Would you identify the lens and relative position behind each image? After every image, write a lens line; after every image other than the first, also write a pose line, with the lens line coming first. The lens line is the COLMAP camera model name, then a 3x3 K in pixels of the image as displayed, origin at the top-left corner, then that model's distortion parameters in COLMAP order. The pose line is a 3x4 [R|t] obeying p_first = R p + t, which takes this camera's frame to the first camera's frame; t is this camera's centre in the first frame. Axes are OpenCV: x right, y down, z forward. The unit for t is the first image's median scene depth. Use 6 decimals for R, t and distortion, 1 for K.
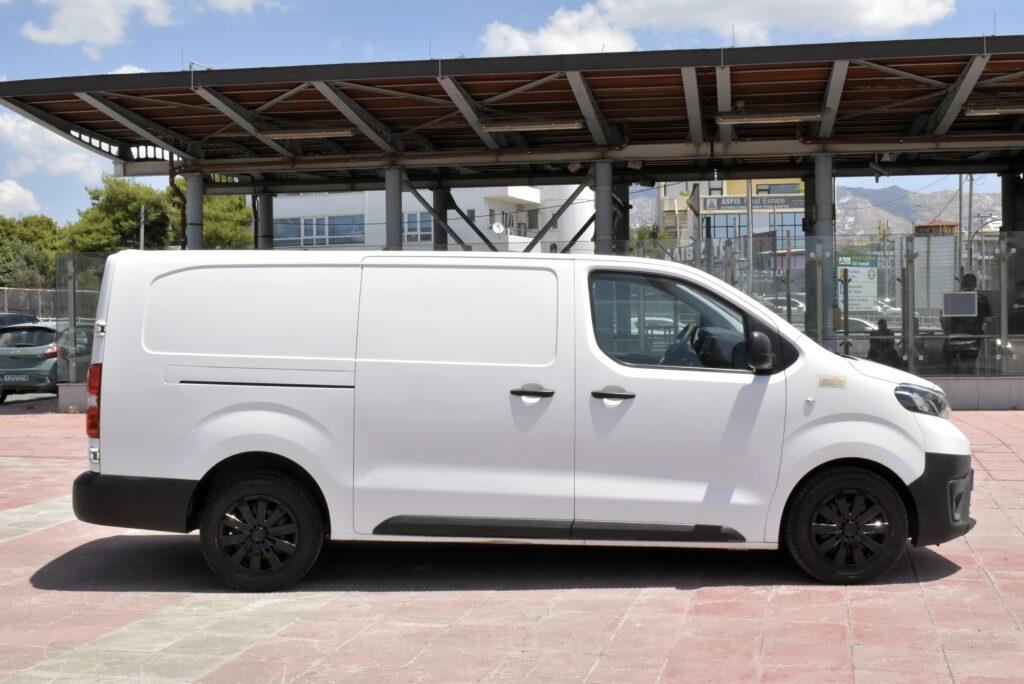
lens RADIAL K [[1333.7, 0, 516.5], [0, 1333.7, 340.1], [0, 0, 1]] dist [-0.024138, 0.000000]
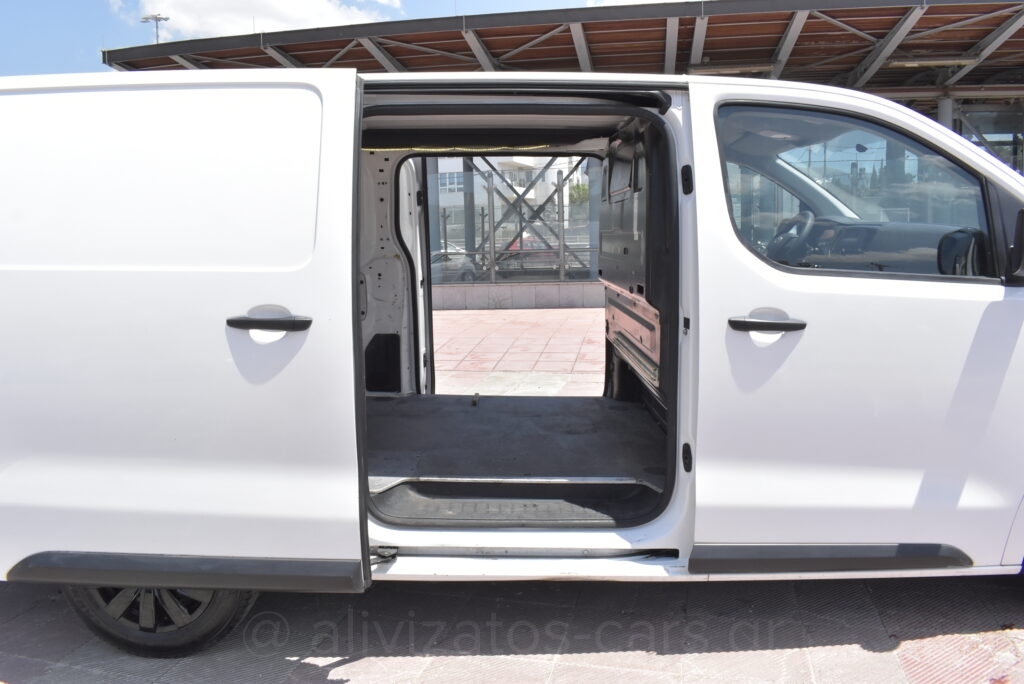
lens RADIAL K [[795.5, 0, 516.0], [0, 795.5, 338.0], [0, 0, 1]] dist [-0.095492, 0.010230]
pose [[0.999913, -0.012844, -0.002844, -0.012379], [0.013069, 0.994571, 0.103240, 0.004652], [0.001502, -0.103268, 0.994652, 0.267672]]
